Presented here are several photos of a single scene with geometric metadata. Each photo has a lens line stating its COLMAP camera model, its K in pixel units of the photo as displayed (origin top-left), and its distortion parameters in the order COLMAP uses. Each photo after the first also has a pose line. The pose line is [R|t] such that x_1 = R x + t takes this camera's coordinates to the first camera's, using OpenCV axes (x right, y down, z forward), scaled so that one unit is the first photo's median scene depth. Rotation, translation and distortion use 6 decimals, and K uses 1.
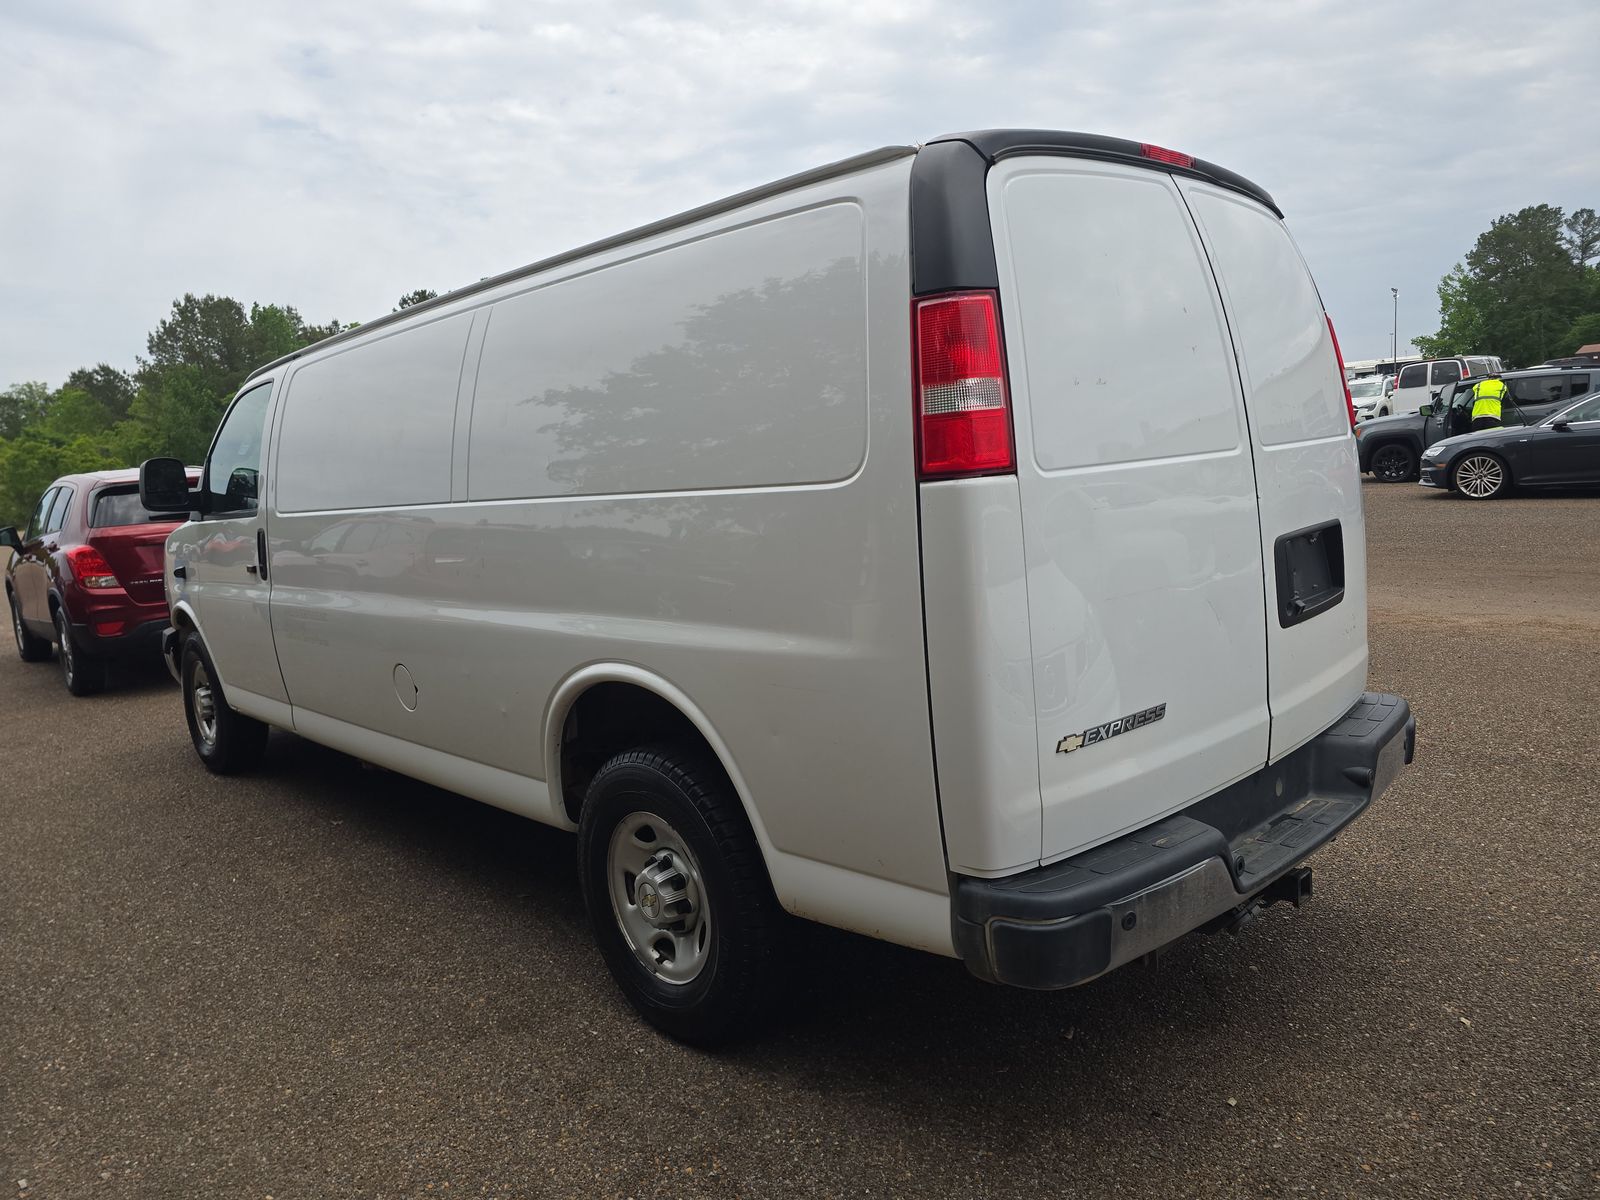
lens RADIAL K [[1066.4, 0, 800.0], [0, 1066.4, 600.0], [0, 0, 1]] dist [0.004343, -0.022135]
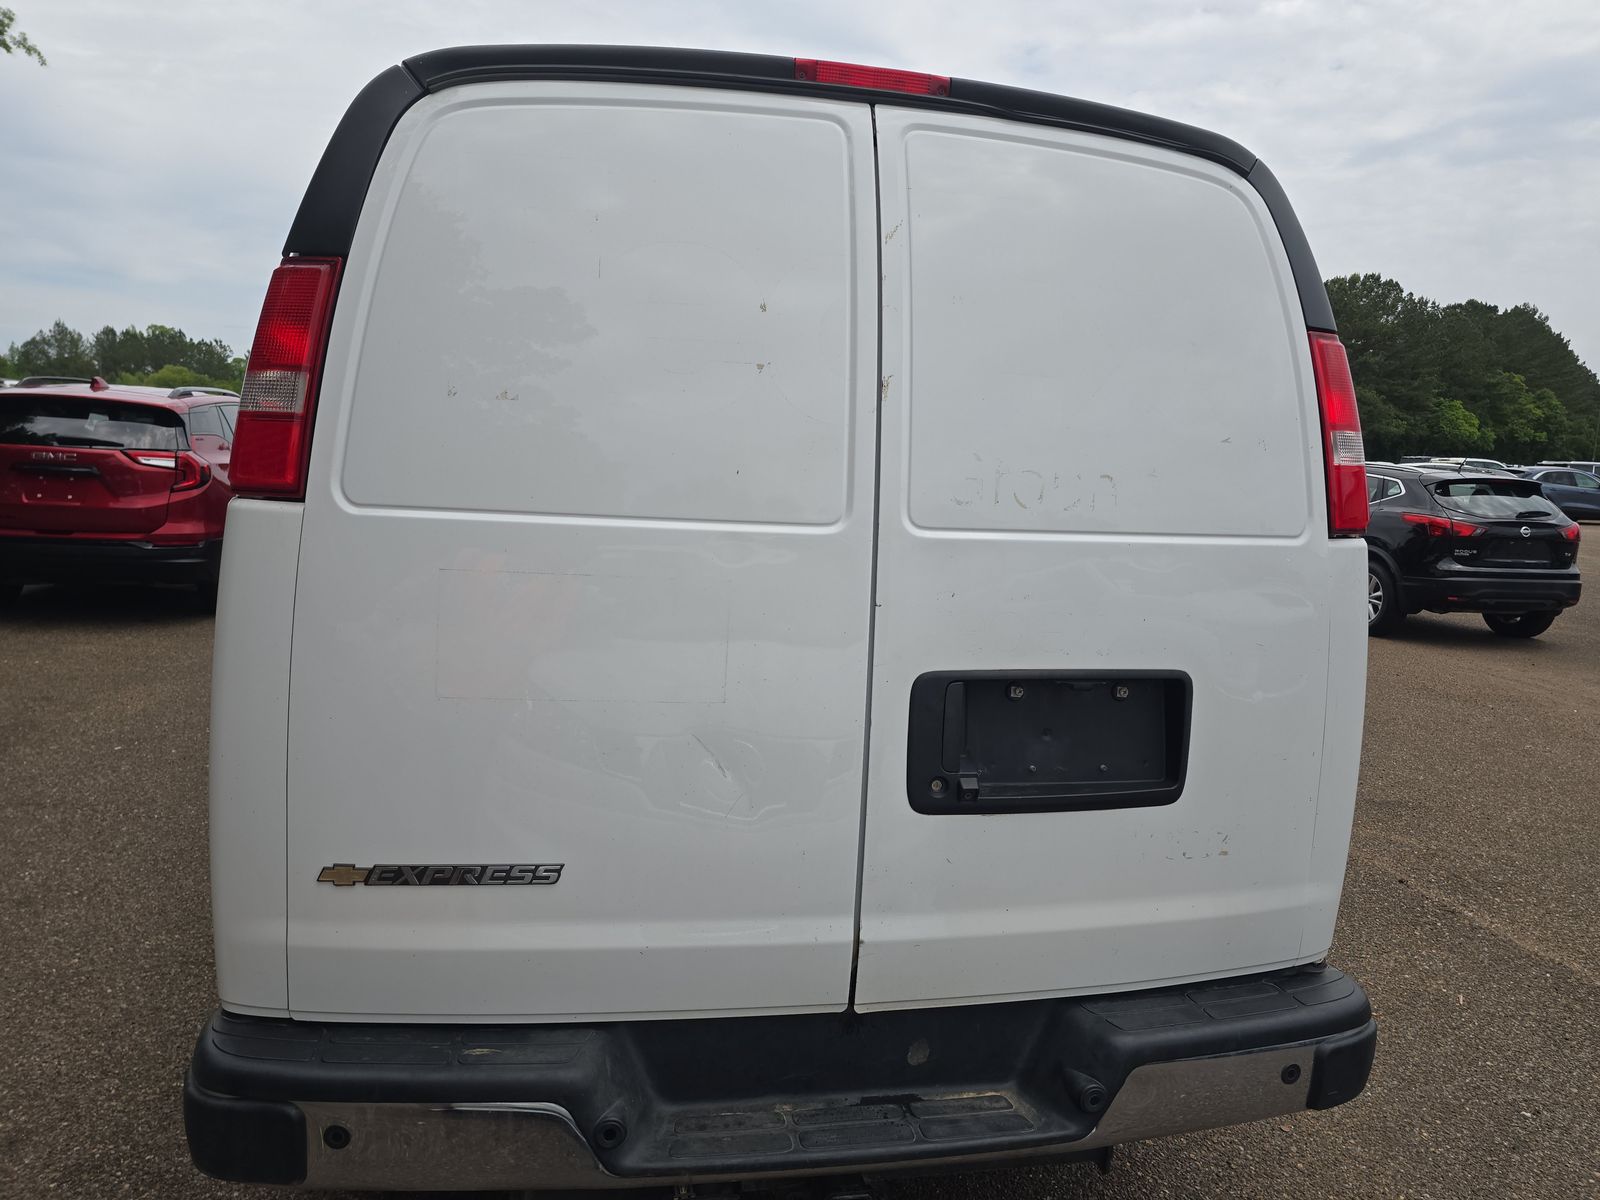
lens RADIAL K [[1066.4, 0, 800.0], [0, 1066.4, 600.0], [0, 0, 1]] dist [0.004343, -0.022135]
pose [[0.849784, 0.177867, -0.496215, 0.803344], [-0.177278, 0.982953, 0.048743, -0.135718], [0.496426, 0.046547, 0.866830, 0.478624]]
